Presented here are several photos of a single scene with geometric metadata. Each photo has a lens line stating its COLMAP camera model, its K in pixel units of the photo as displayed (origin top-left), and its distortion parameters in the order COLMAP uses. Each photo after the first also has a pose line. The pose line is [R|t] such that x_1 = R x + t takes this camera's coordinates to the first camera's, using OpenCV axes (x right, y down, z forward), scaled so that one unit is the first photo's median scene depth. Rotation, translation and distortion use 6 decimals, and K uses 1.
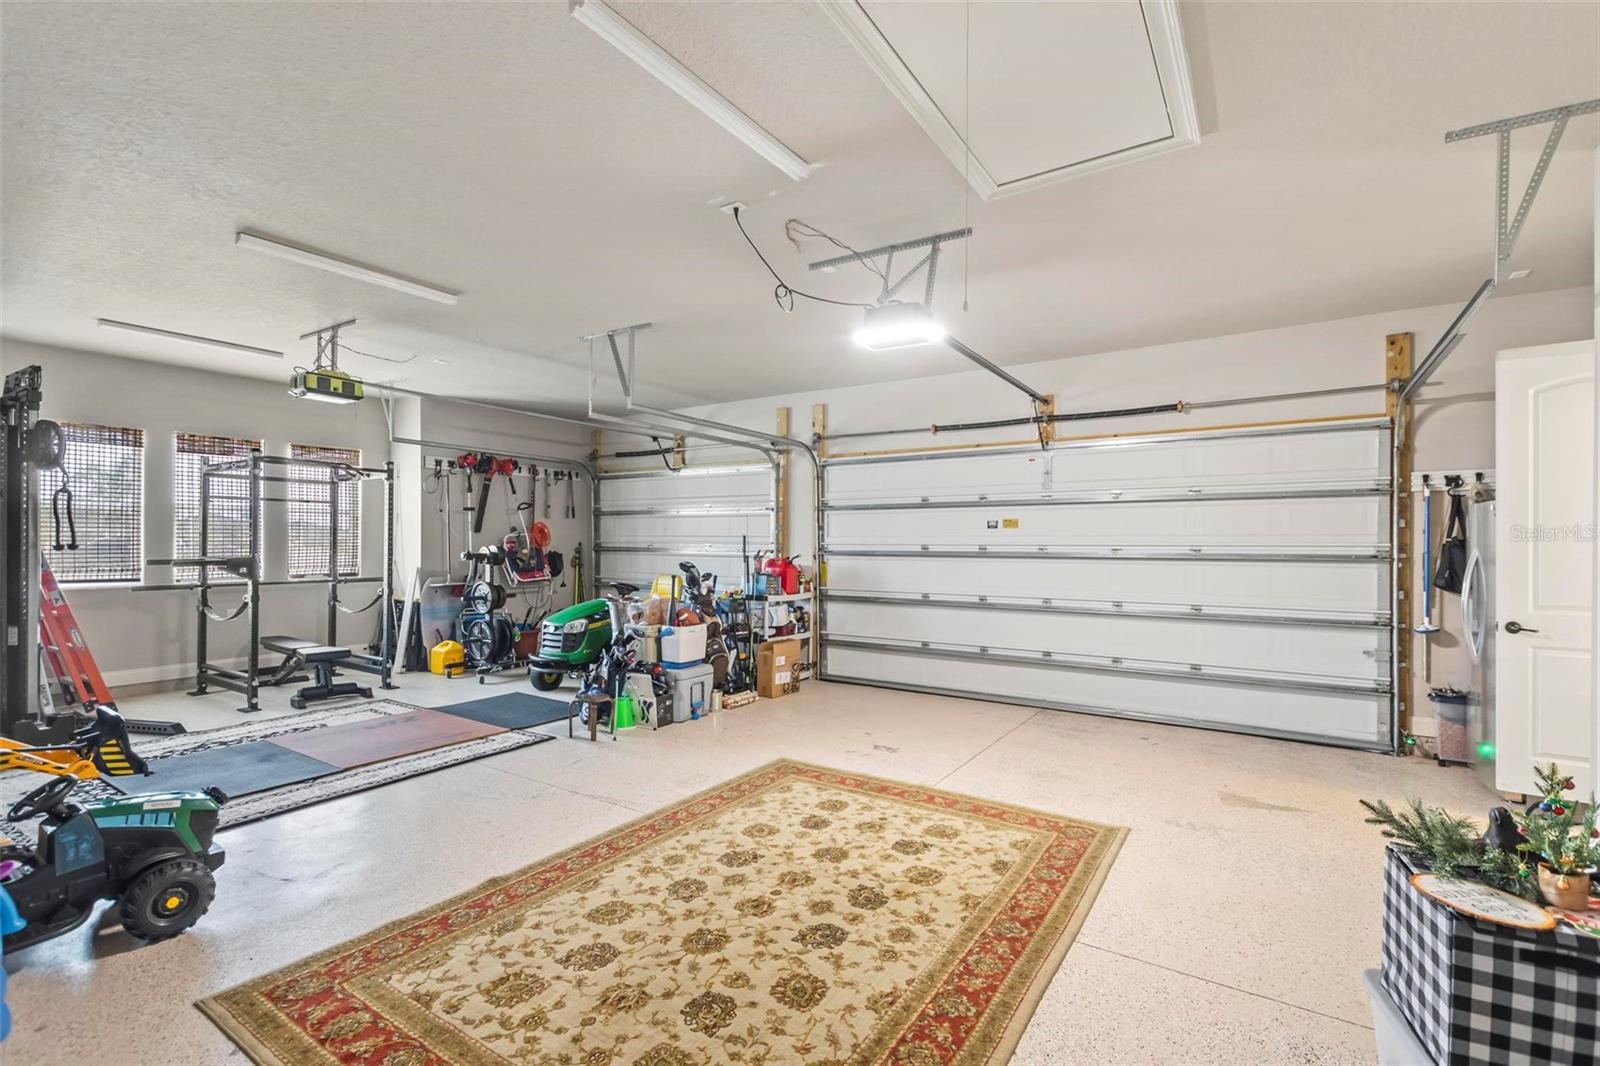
lens RADIAL K [[694.6, 0, 805.7], [0, 694.6, 541.8], [0, 0, 1]] dist [0.005983, -0.002229]
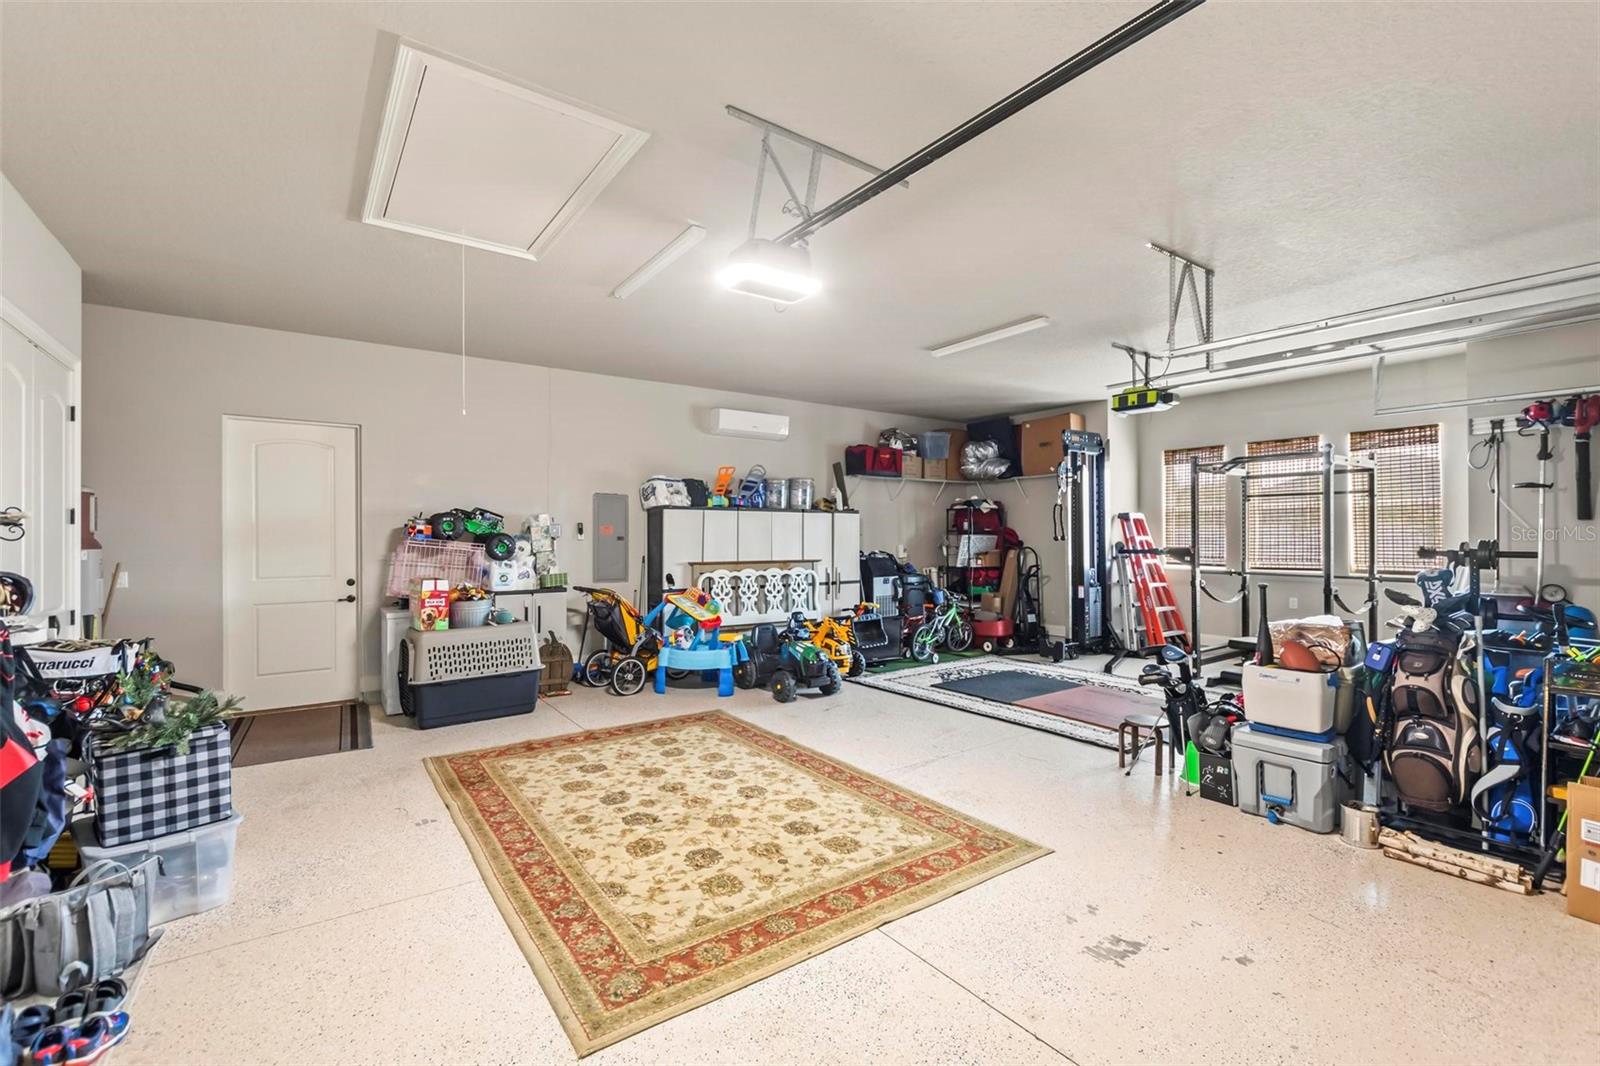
lens RADIAL K [[694.6, 0, 802.2], [0, 694.6, 532.8], [0, 0, 1]] dist [0.005983, -0.002229]
pose [[-0.342556, -0.008743, -0.939457, 0.984324], [0.000157, 0.999956, -0.009363, 0.013576], [0.939497, -0.003355, -0.342539, 1.446094]]
